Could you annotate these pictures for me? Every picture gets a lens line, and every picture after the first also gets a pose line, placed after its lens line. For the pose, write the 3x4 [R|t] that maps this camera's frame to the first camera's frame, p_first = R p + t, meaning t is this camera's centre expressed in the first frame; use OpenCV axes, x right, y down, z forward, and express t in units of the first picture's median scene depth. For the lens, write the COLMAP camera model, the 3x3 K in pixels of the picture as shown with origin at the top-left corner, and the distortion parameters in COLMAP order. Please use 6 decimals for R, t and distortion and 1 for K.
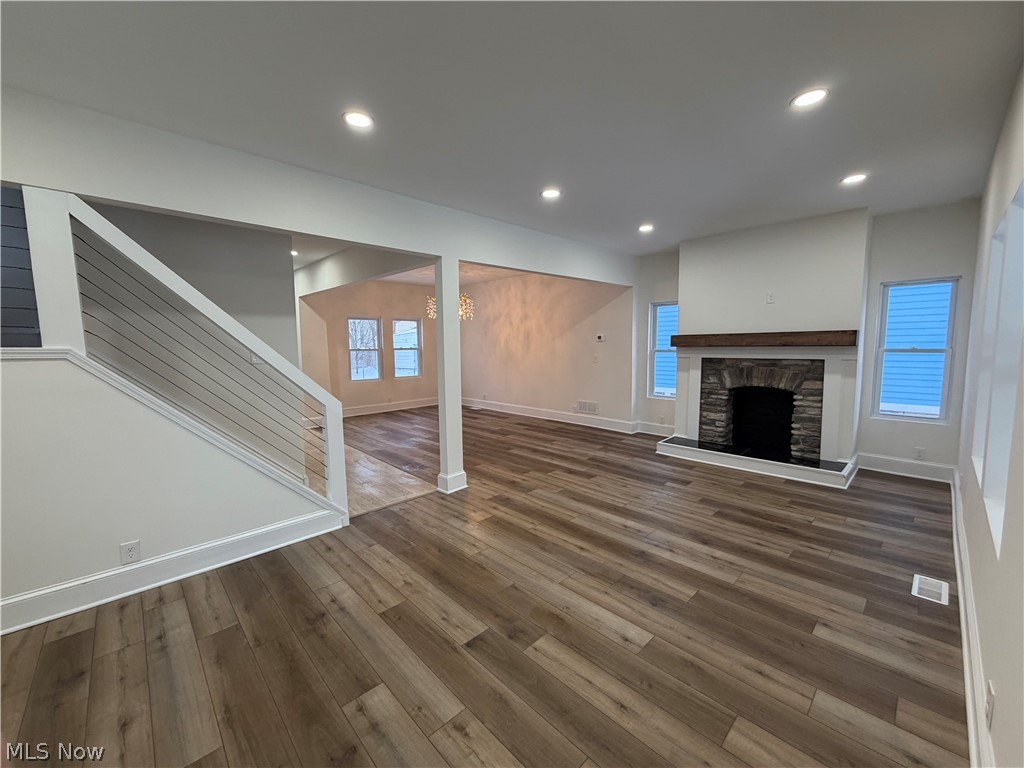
lens RADIAL K [[404.2, 0, 511.2], [0, 404.2, 383.1], [0, 0, 1]] dist [0.000038, 0.000290]
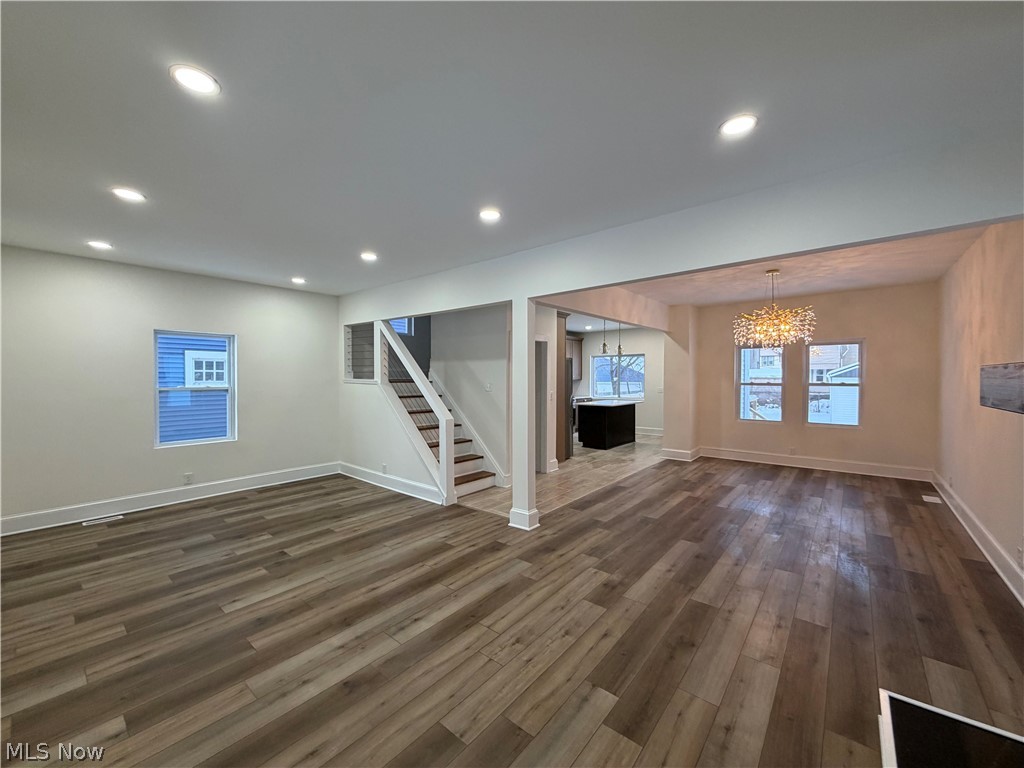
lens RADIAL K [[404.2, 0, 506.9], [0, 404.2, 386.0], [0, 0, 1]] dist [0.000038, 0.000290]
pose [[0.108591, 0.033439, -0.993524, 0.985933], [-0.094105, 0.995292, 0.023213, -0.119601], [0.989622, 0.090974, 0.111227, 0.970677]]
